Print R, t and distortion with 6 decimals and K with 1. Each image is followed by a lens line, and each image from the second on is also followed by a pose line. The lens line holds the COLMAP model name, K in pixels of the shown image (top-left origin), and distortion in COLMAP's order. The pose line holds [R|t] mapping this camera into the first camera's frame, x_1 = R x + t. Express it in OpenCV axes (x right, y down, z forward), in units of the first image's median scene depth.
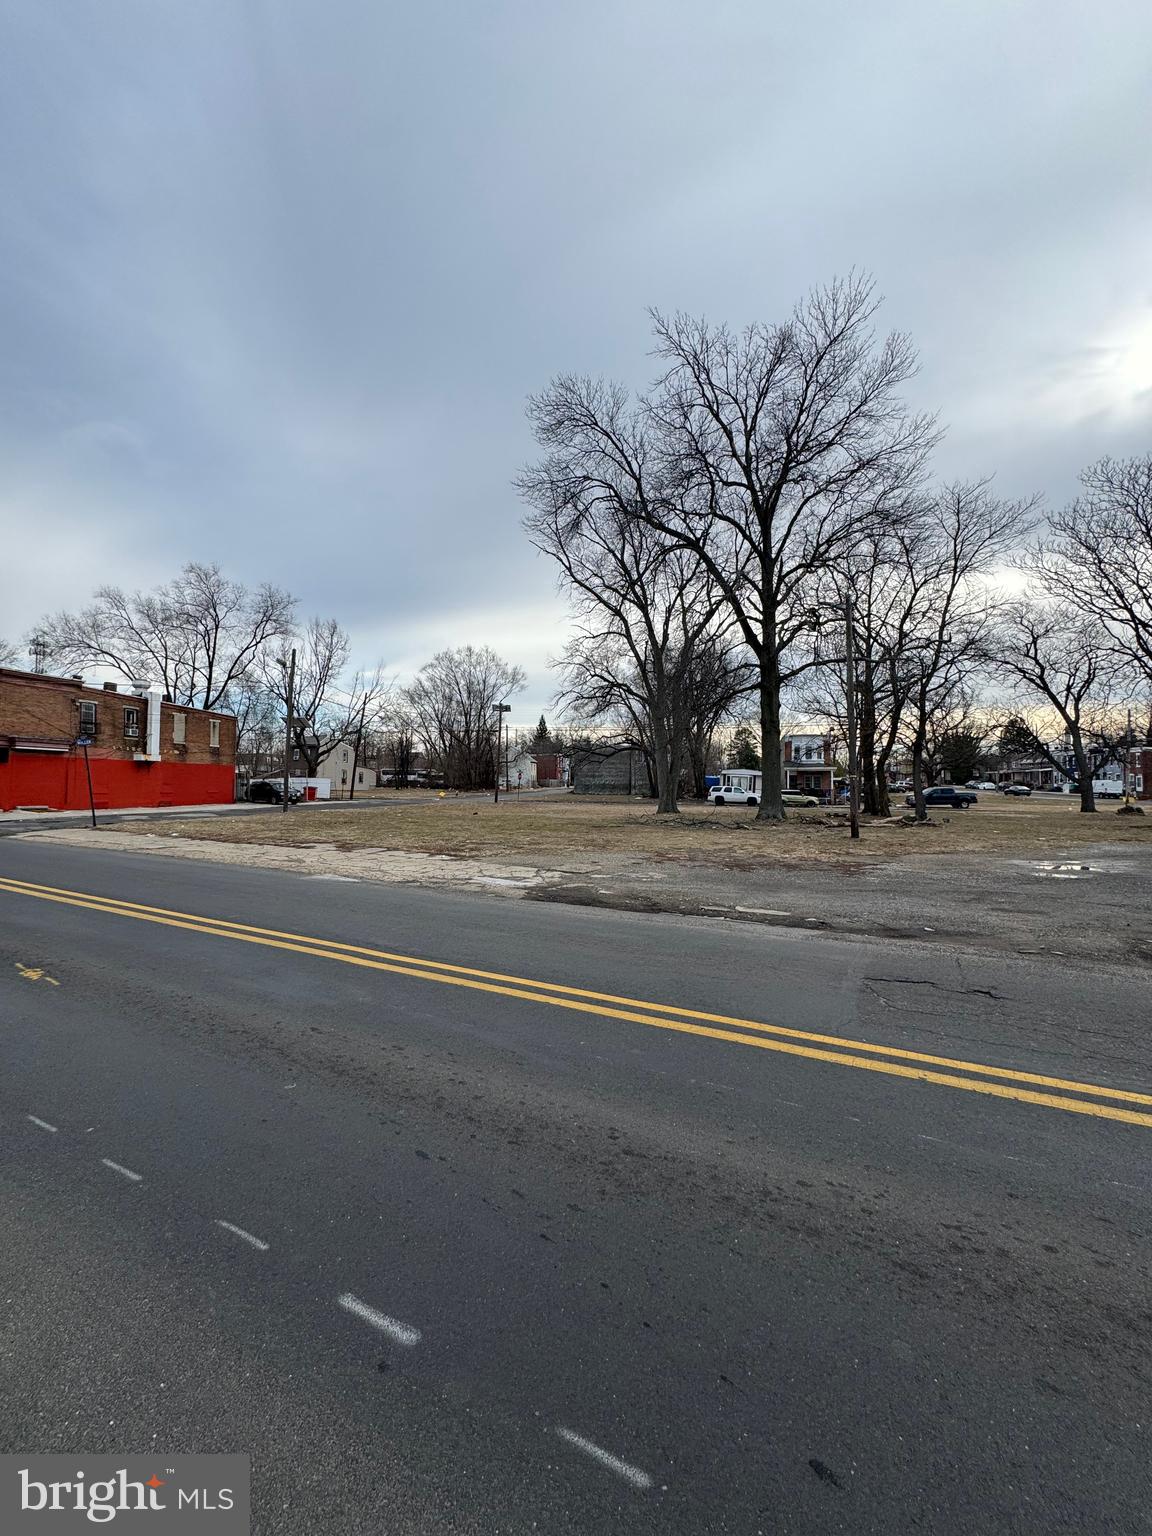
lens RADIAL K [[605.0, 0, 574.5], [0, 605.0, 756.9], [0, 0, 1]] dist [0.000687, 0.000093]
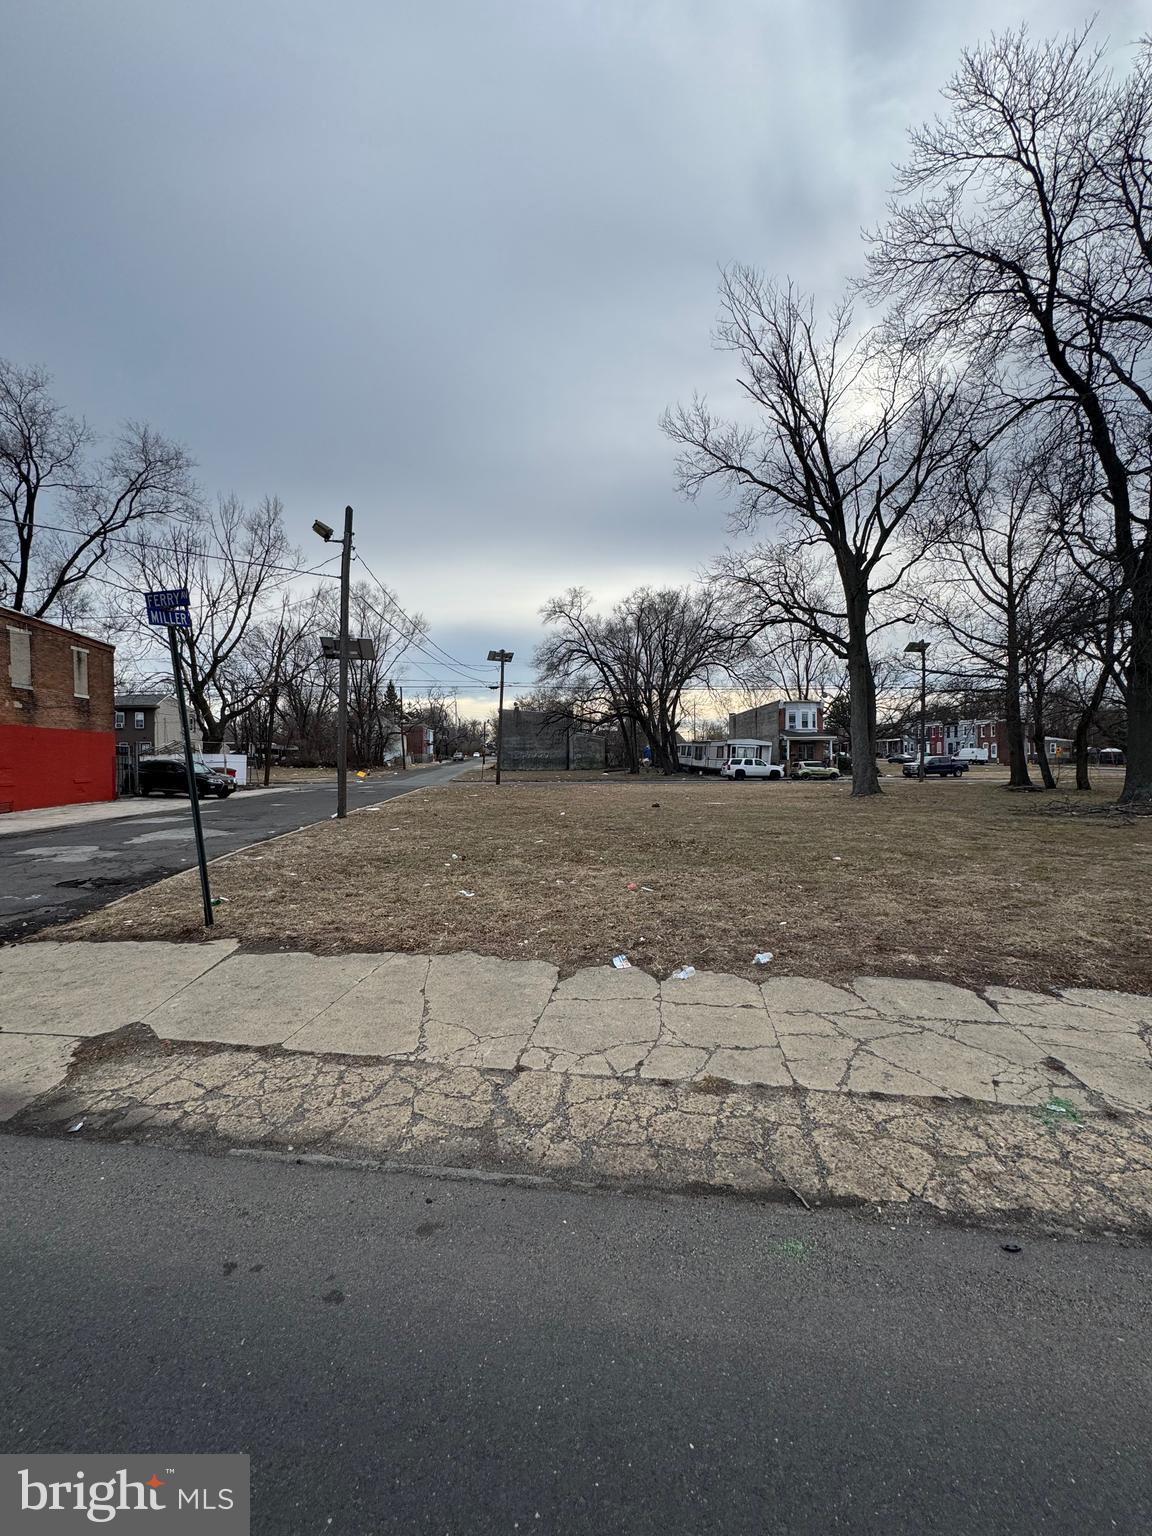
lens RADIAL K [[609.9, 0, 578.9], [0, 609.9, 766.5], [0, 0, 1]] dist [-0.000503, 0.000152]
pose [[0.942309, -0.018297, 0.334244, -0.370187], [-0.001522, 0.998261, 0.058937, 0.012114], [-0.334741, -0.056045, 0.940642, 0.342572]]
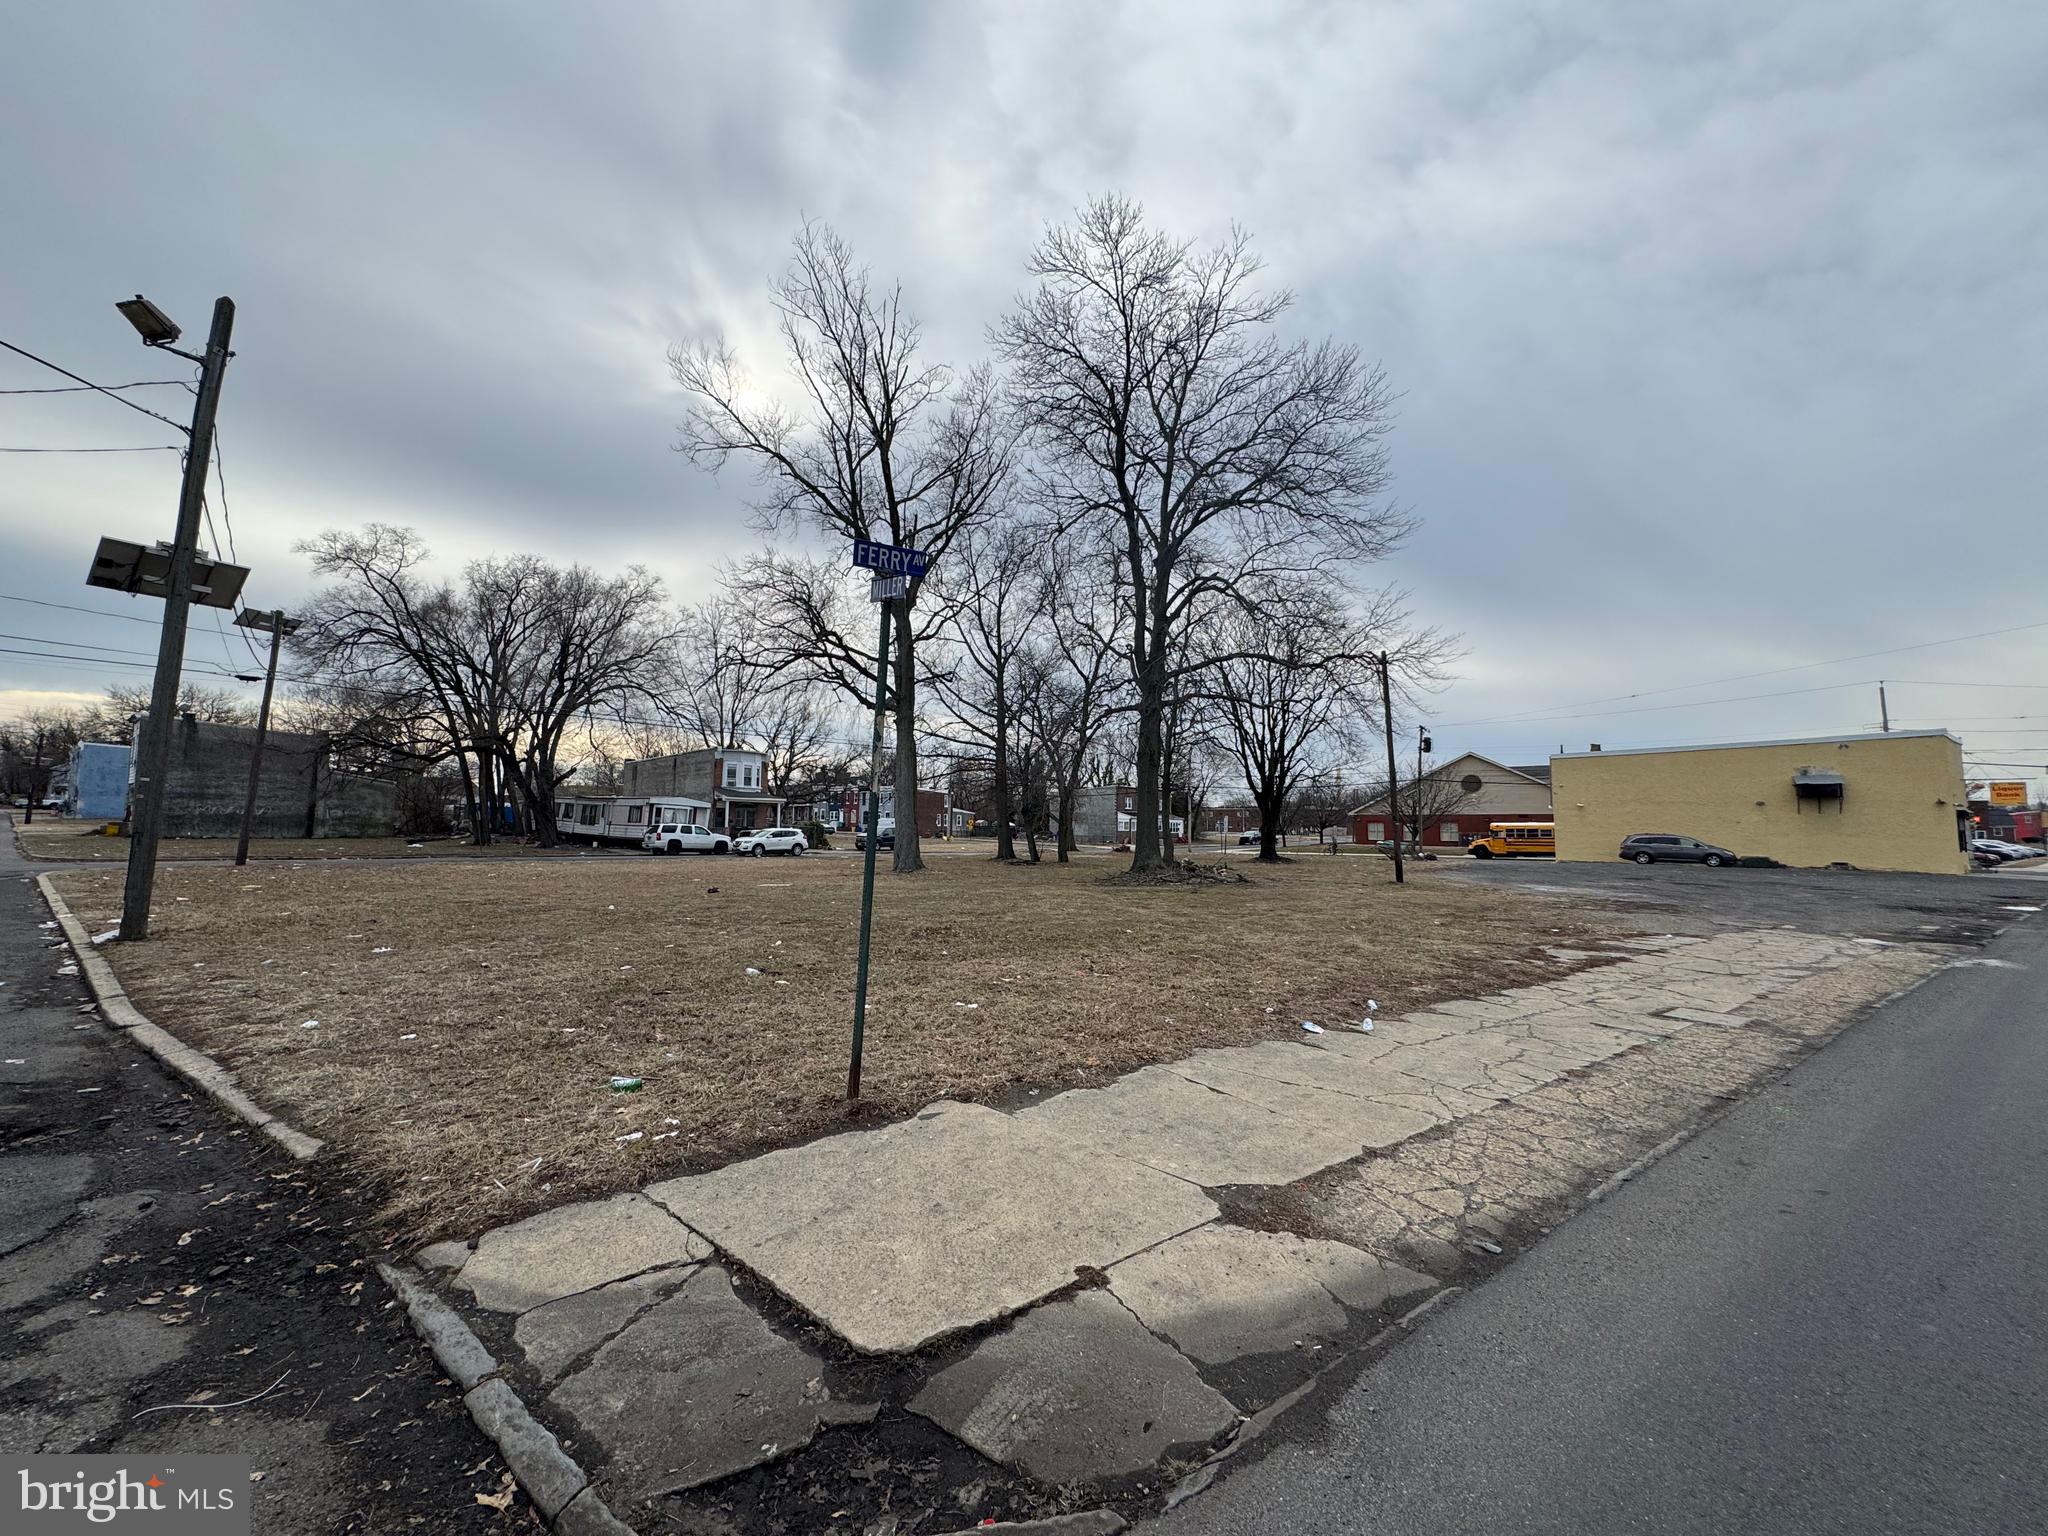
lens RADIAL K [[813.6, 0, 1022.6], [0, 813.6, 762.3], [0, 0, 1]] dist [-0.001806, 0.000632]
pose [[0.425465, 0.072589, 0.902059, -0.500623], [-0.053550, 0.997051, -0.054976, 0.016437], [-0.903389, -0.024915, 0.428097, 0.435618]]
